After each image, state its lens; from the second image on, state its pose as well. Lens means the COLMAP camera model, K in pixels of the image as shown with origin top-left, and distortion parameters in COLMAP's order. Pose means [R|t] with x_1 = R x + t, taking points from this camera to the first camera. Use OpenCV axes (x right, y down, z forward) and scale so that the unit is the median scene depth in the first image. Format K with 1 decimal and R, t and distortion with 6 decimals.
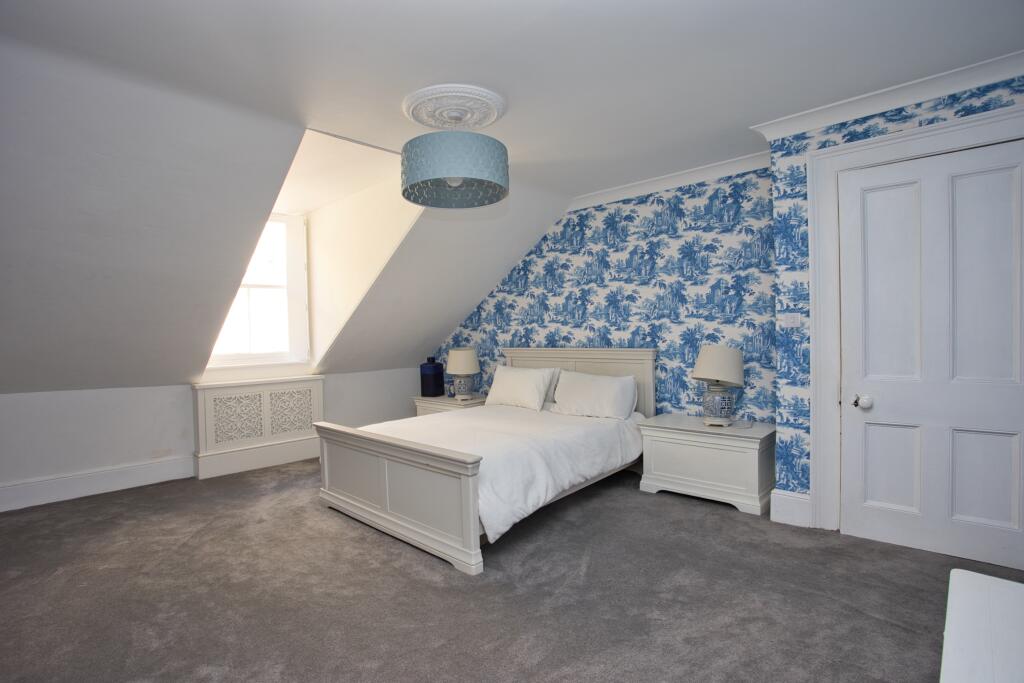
lens RADIAL K [[505.4, 0, 512.0], [0, 505.4, 341.5], [0, 0, 1]] dist [-0.000639, 0.000264]
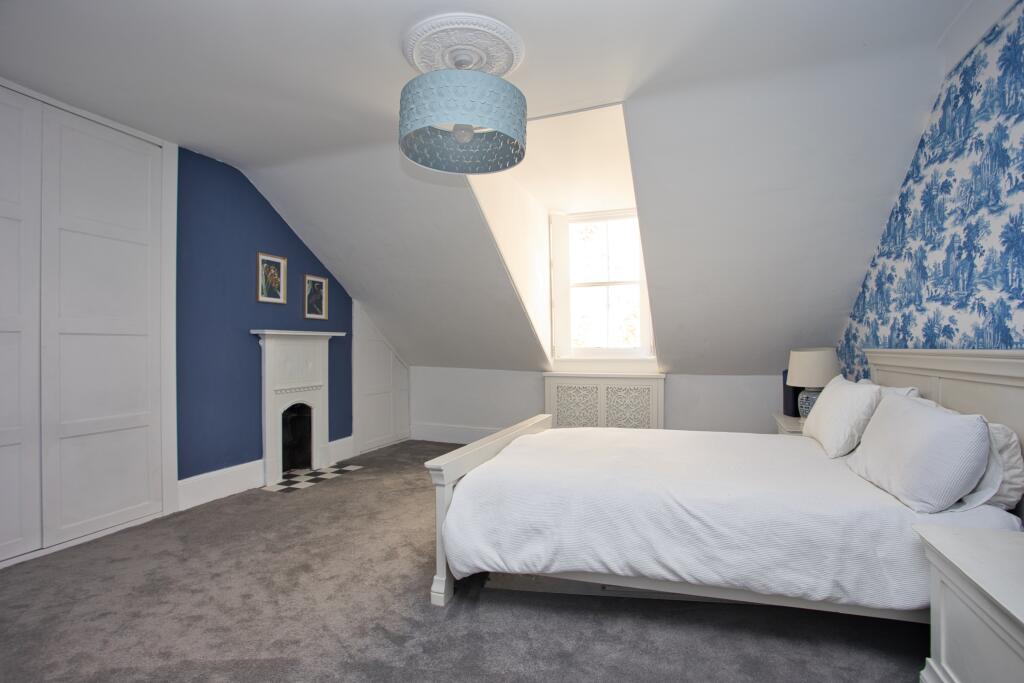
lens RADIAL K [[483.5, 0, 515.1], [0, 483.5, 348.1], [0, 0, 1]] dist [0.001909, 0.000944]
pose [[0.394027, 0.013584, -0.918998, 0.387988], [-0.007059, 0.999906, 0.011754, 0.008773], [0.919072, 0.001856, 0.394086, 0.427349]]
